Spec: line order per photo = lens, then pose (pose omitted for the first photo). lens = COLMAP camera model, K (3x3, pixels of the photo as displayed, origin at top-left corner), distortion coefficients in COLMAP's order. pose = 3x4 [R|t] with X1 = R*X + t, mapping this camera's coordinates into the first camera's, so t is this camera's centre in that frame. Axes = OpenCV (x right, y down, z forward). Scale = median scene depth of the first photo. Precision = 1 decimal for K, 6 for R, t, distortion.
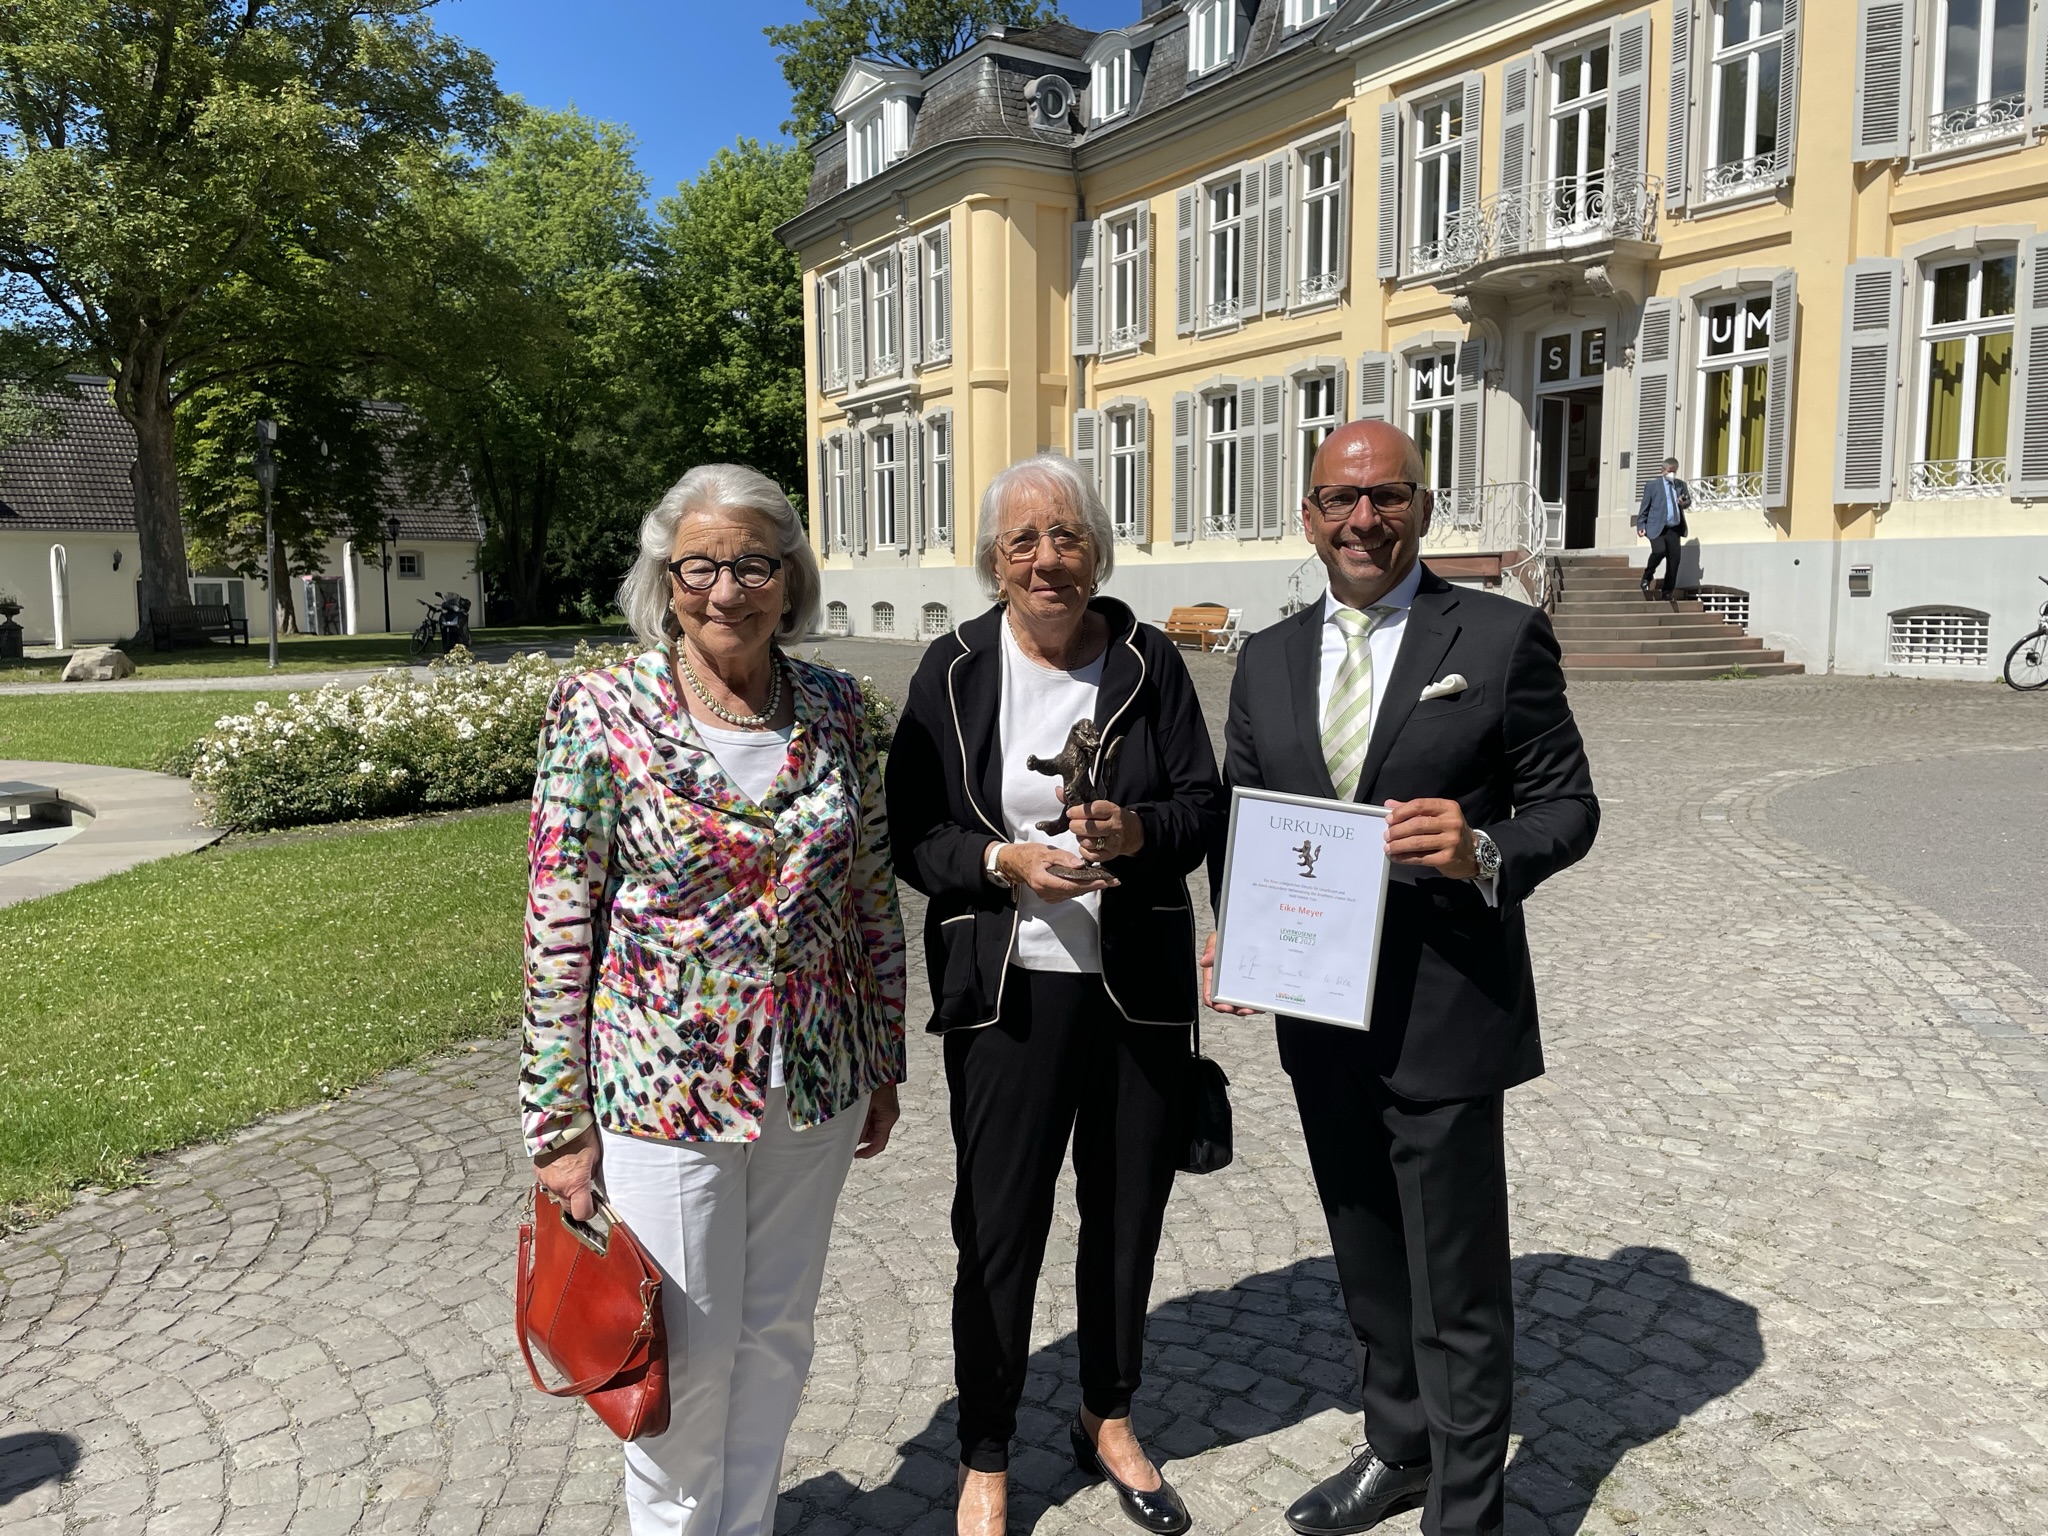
lens RADIAL K [[1535.7, 0, 1037.5], [0, 1535.7, 754.6], [0, 0, 1]] dist [0.083821, -0.106280]
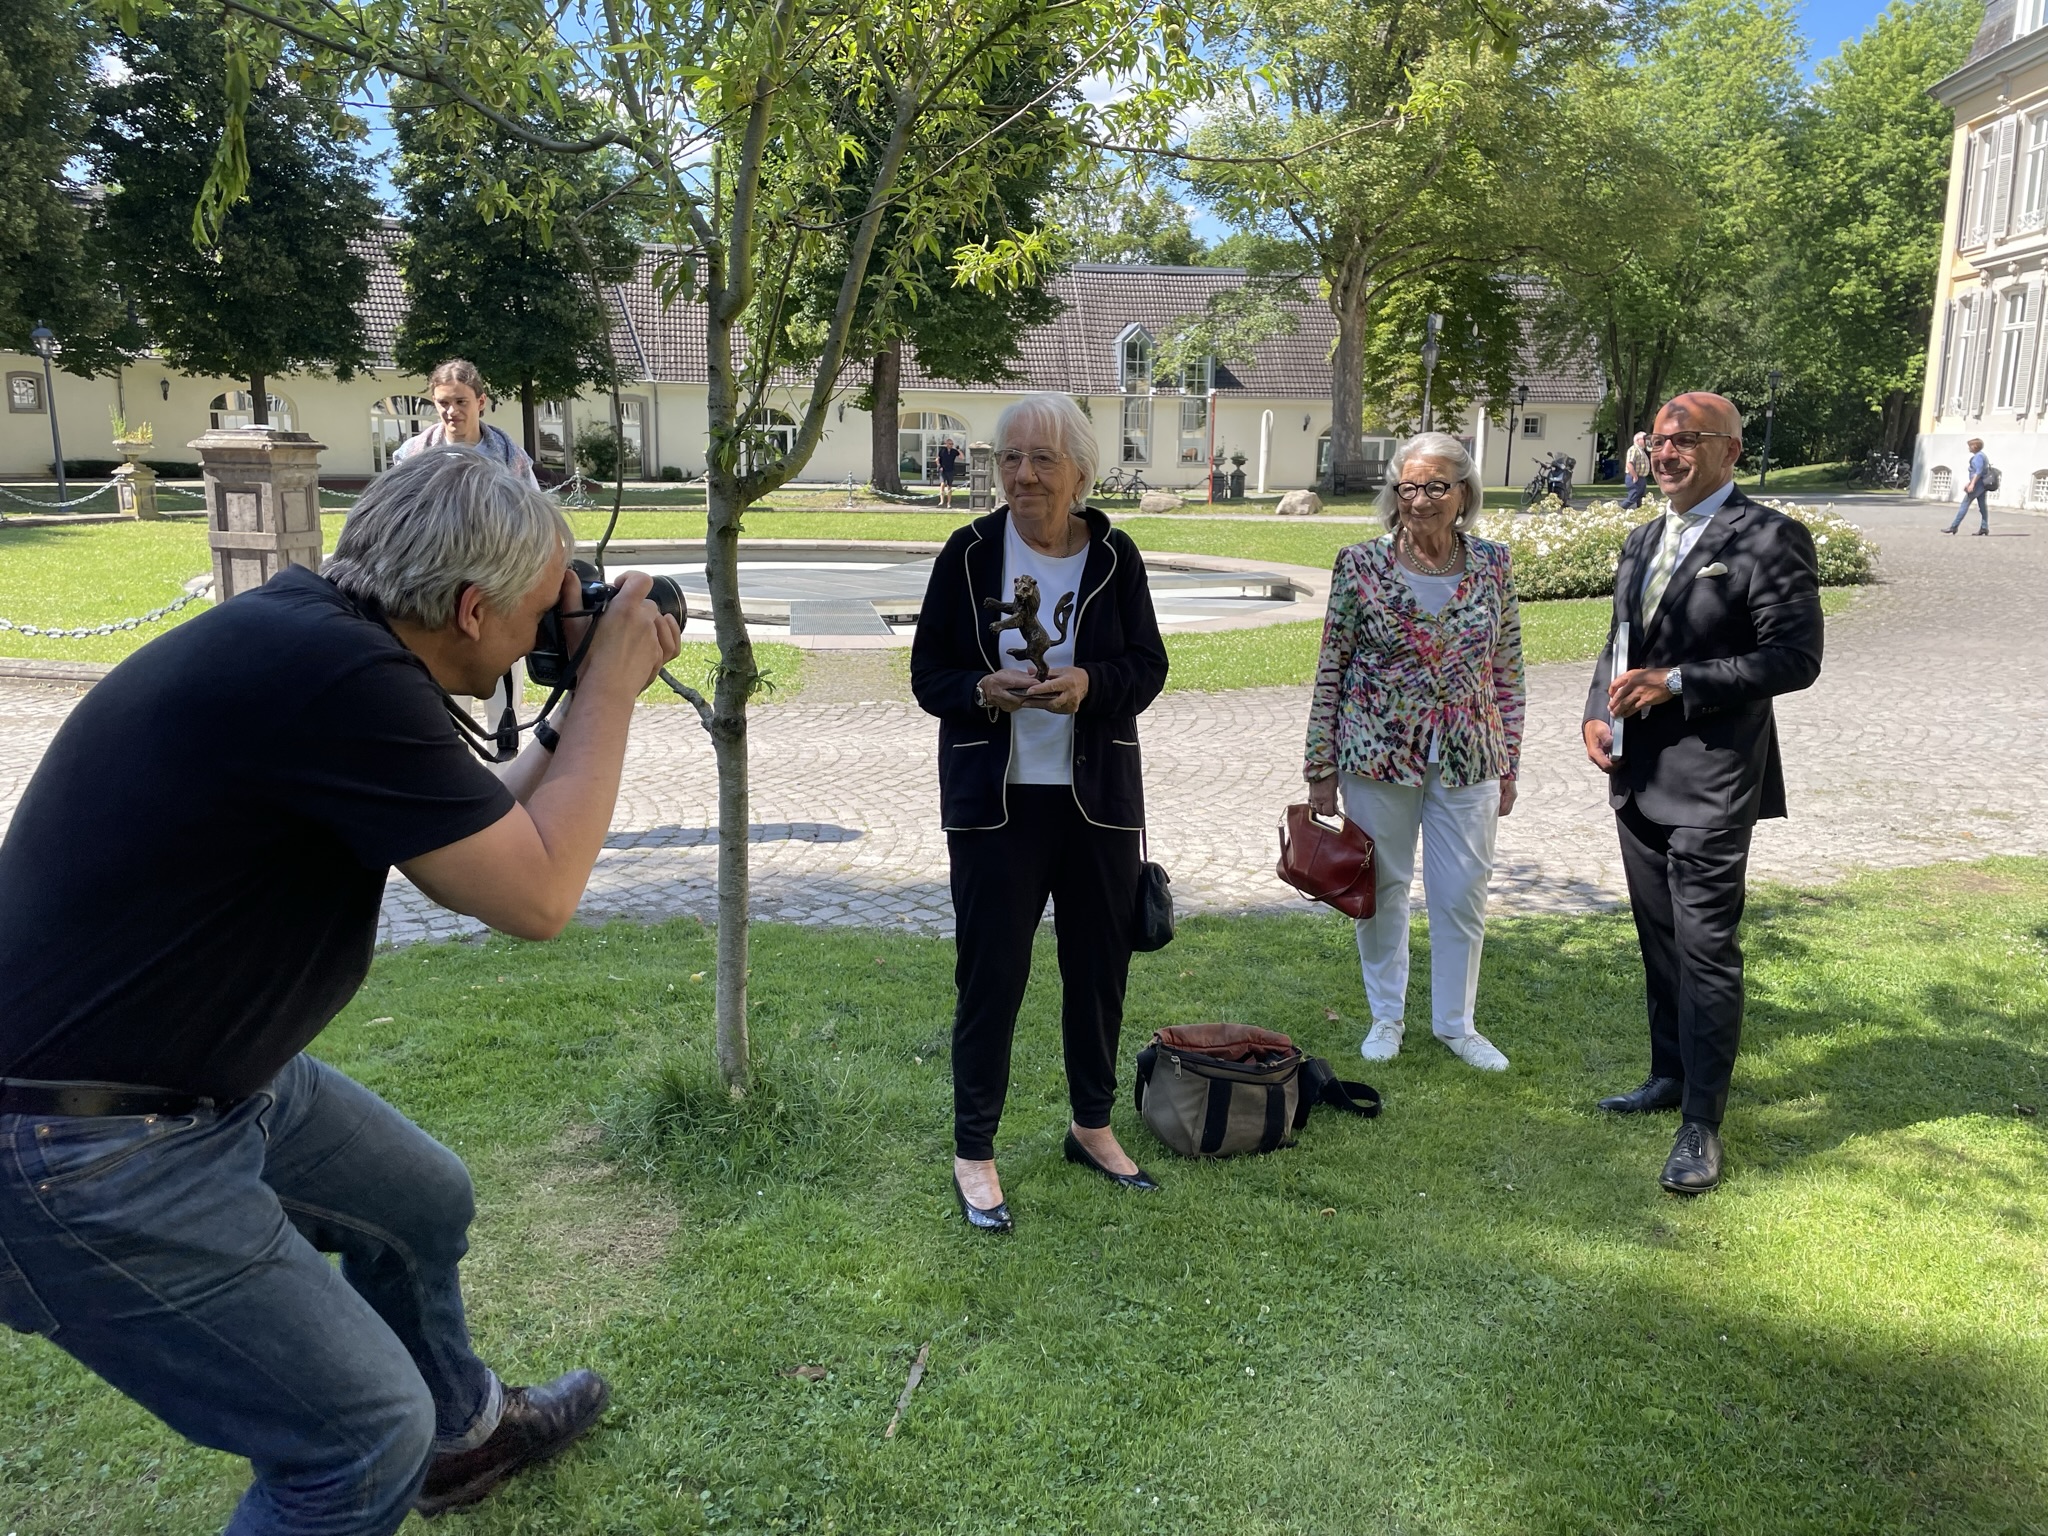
lens RADIAL K [[1535.7, 0, 1037.5], [0, 1535.7, 754.6], [0, 0, 1]] dist [0.083821, -0.106280]
pose [[0.773106, 0.140353, -0.618553, 0.059159], [-0.084622, 0.989316, 0.118715, 0.012777], [0.628606, -0.039436, 0.776723, -0.135900]]
